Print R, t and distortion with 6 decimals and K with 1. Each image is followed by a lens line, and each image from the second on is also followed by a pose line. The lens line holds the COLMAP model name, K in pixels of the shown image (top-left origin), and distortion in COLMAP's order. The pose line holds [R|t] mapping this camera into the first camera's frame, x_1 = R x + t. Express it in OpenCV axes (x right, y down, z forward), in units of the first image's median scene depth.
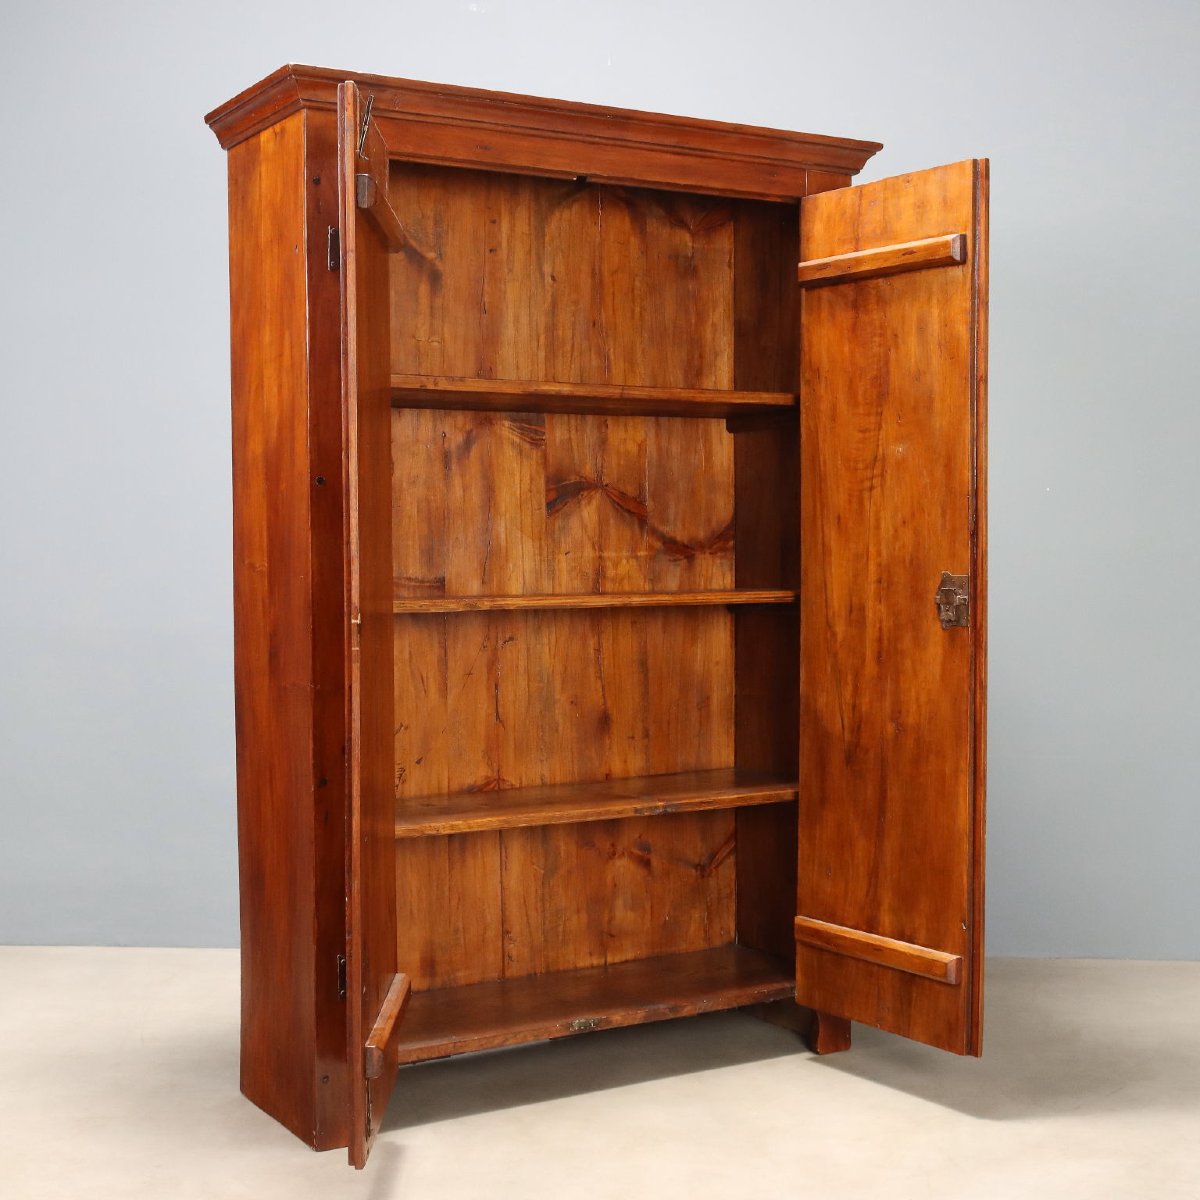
lens RADIAL K [[1736.1, 0, 591.6], [0, 1736.1, 600.2], [0, 0, 1]] dist [-0.023951, 0.000000]
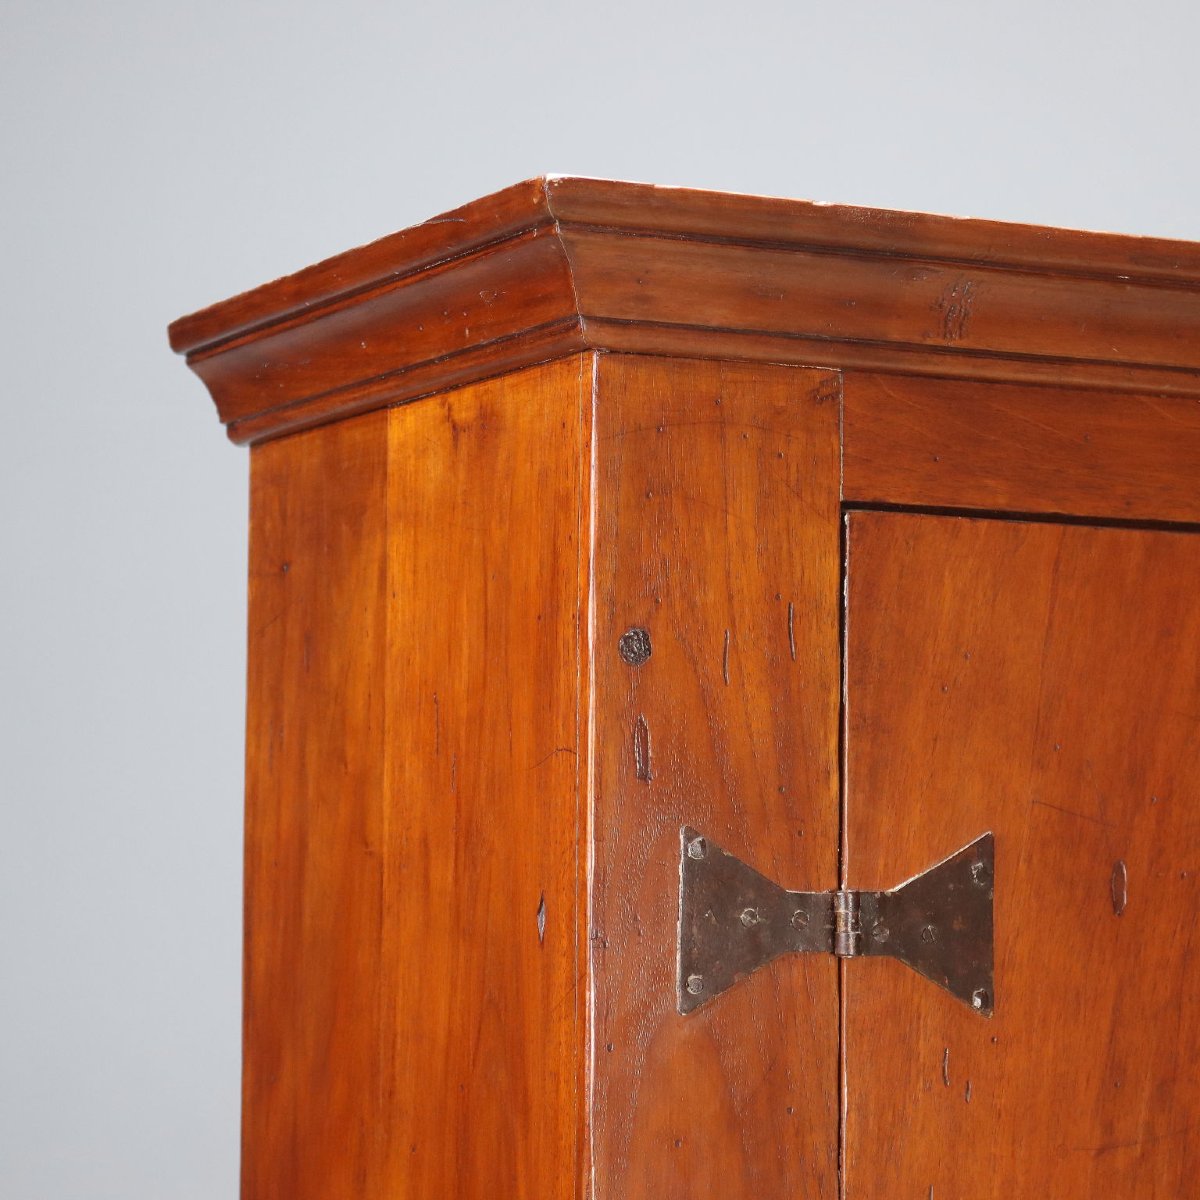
lens RADIAL K [[3479.3, 0, 602.4], [0, 3479.3, 600.9], [0, 0, 1]] dist [0.071739, 0.000000]
pose [[0.997134, 0.008261, -0.075207, -0.119405], [-0.017375, 0.992458, -0.121345, -0.178114], [0.073638, 0.122304, 0.989757, 0.489382]]
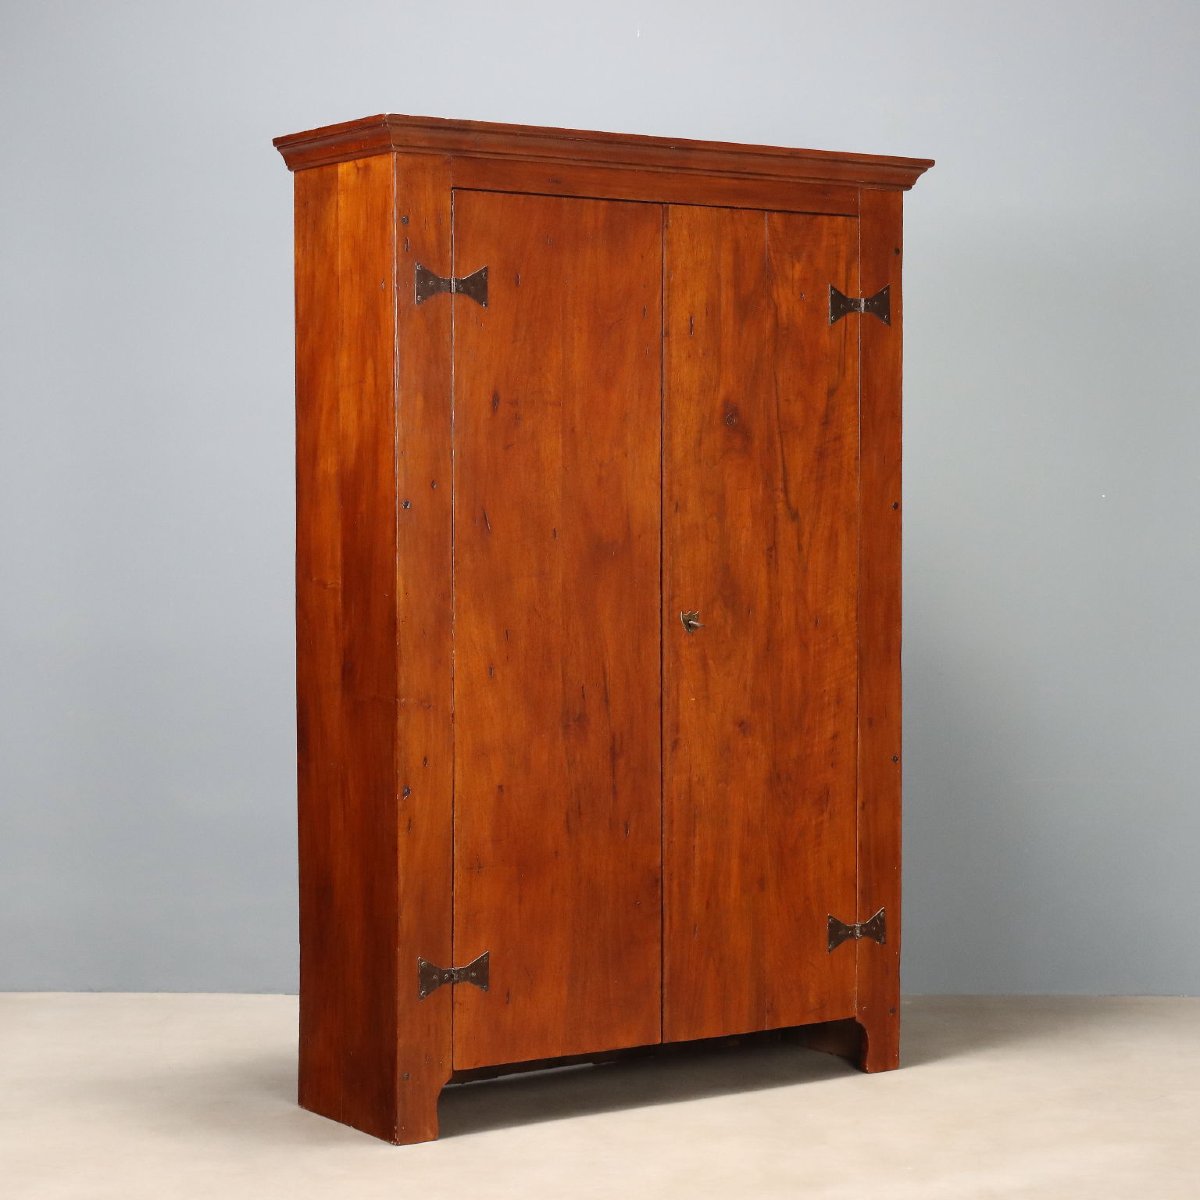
lens RADIAL K [[2666.7, 0, 610.9], [0, 2666.7, 599.5], [0, 0, 1]] dist [-0.027673, 0.000000]
pose [[0.998376, 0.002761, 0.056893, -0.117845], [-0.002810, 0.999996, 0.000771, -0.012009], [-0.056891, -0.000929, 0.998380, -0.588847]]
